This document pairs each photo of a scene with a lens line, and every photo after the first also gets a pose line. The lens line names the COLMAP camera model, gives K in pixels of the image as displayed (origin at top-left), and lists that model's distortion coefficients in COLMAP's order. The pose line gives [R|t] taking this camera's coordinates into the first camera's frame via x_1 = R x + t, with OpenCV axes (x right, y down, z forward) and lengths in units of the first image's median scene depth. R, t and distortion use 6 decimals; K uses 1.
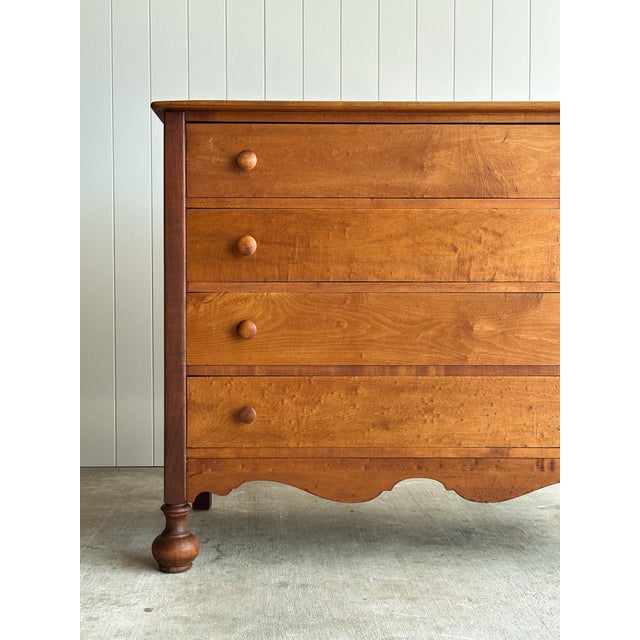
lens RADIAL K [[913.0, 0, 308.2], [0, 913.0, 311.6], [0, 0, 1]] dist [0.040871, 0.000000]
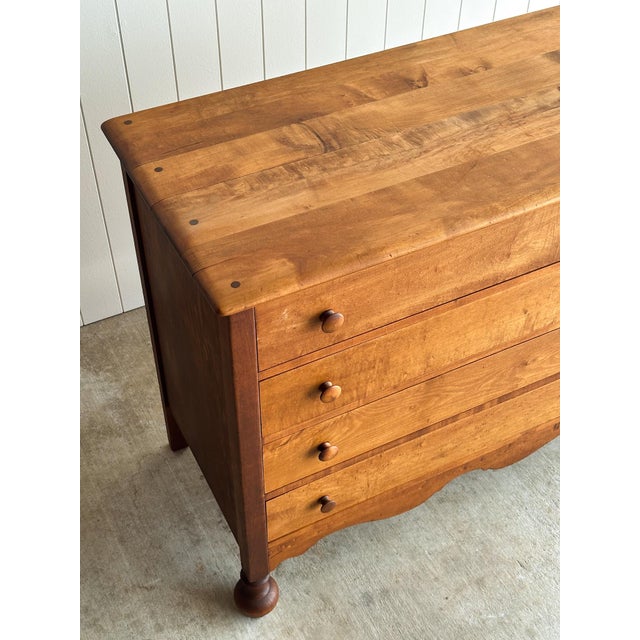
lens RADIAL K [[913.0, 0, 319.3], [0, 913.0, 316.8], [0, 0, 1]] dist [0.040871, 0.000000]
pose [[0.897075, -0.305446, 0.319311, -0.322042], [0.005055, 0.729667, 0.683784, -0.696539], [-0.441850, -0.611791, 0.656110, 0.481946]]
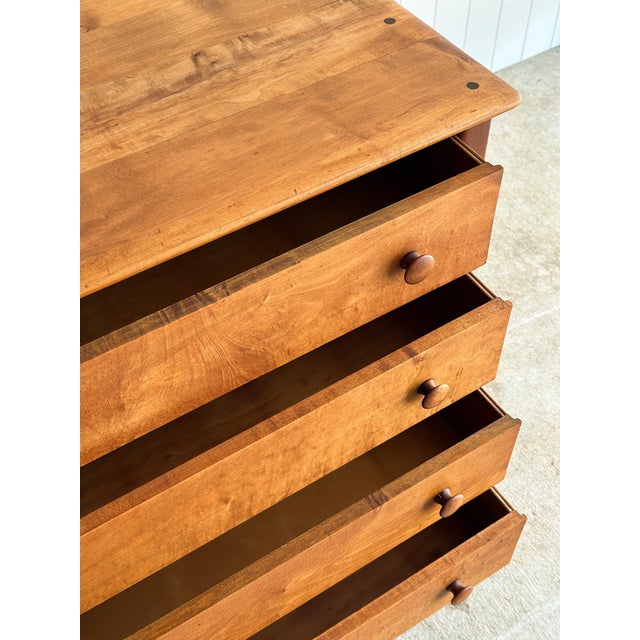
lens RADIAL K [[913.0, 0, 309.3], [0, 913.0, 315.0], [0, 0, 1]] dist [0.040871, 0.000000]
pose [[0.853276, -0.400594, 0.333833, 0.067835], [0.026934, 0.673193, 0.738976, -0.543273], [-0.520763, -0.621559, 0.585209, 0.649937]]
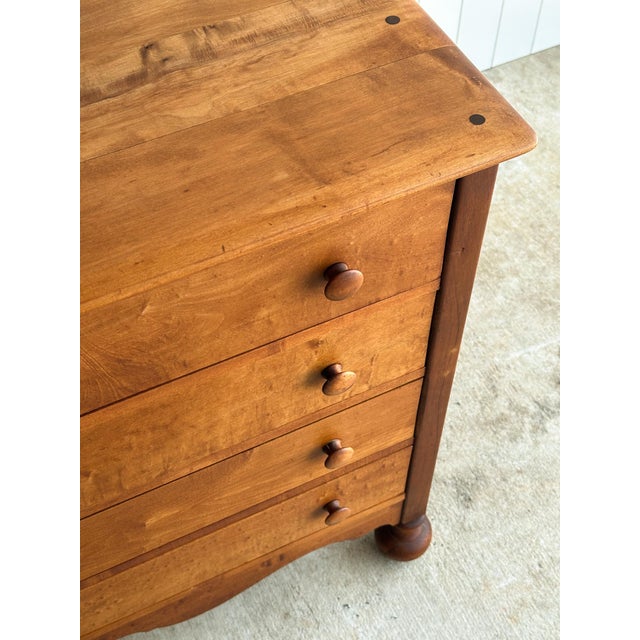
lens RADIAL K [[913.0, 0, 309.4], [0, 913.0, 313.7], [0, 0, 1]] dist [0.040871, 0.000000]
pose [[0.913303, -0.336129, 0.229990, 0.186955], [0.026497, 0.612536, 0.789999, -0.516051], [-0.406418, -0.715414, 0.568337, 0.725730]]
